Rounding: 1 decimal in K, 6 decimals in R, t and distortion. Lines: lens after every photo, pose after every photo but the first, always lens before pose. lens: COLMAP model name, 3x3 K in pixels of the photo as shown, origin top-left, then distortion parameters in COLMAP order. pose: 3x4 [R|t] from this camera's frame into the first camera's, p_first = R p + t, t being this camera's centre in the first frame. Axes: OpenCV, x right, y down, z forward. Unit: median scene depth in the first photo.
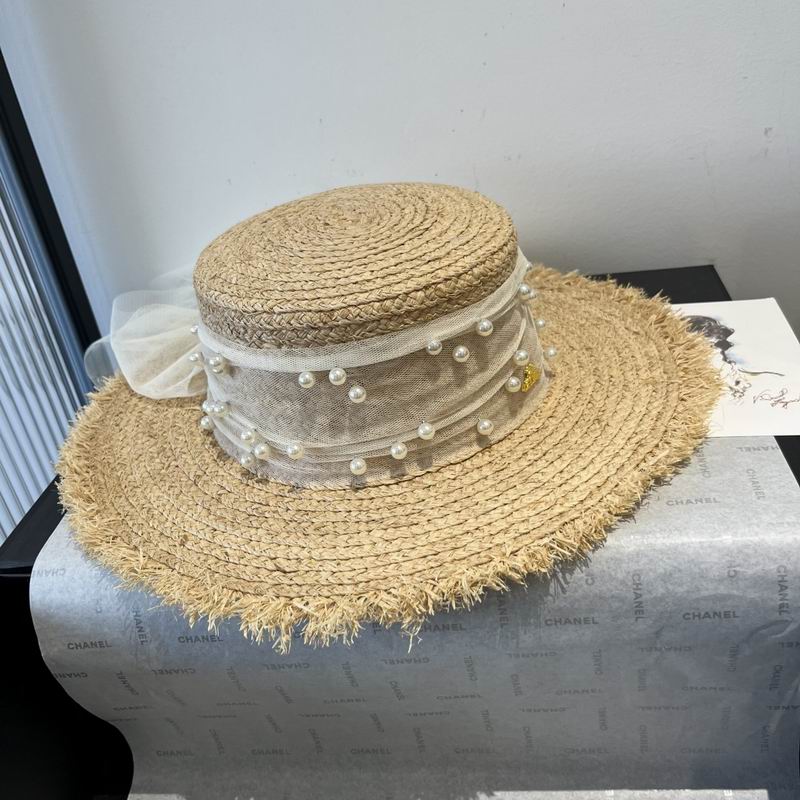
lens RADIAL K [[788.9, 0, 407.1], [0, 788.9, 399.5], [0, 0, 1]] dist [0.020543, -0.091186]
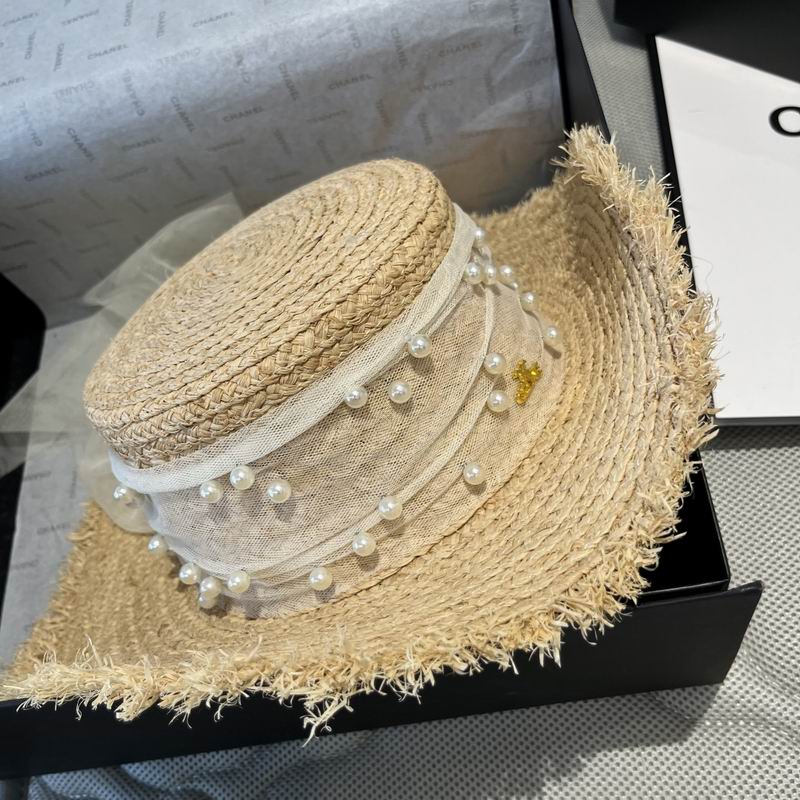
lens RADIAL K [[788.9, 0, 407.1], [0, 788.9, 399.5], [0, 0, 1]] dist [0.020543, -0.091186]
pose [[0.927980, -0.300990, -0.219676, 0.235732], [0.305119, 0.952184, -0.015719, -0.039073], [0.213903, -0.052440, 0.975446, 0.313418]]
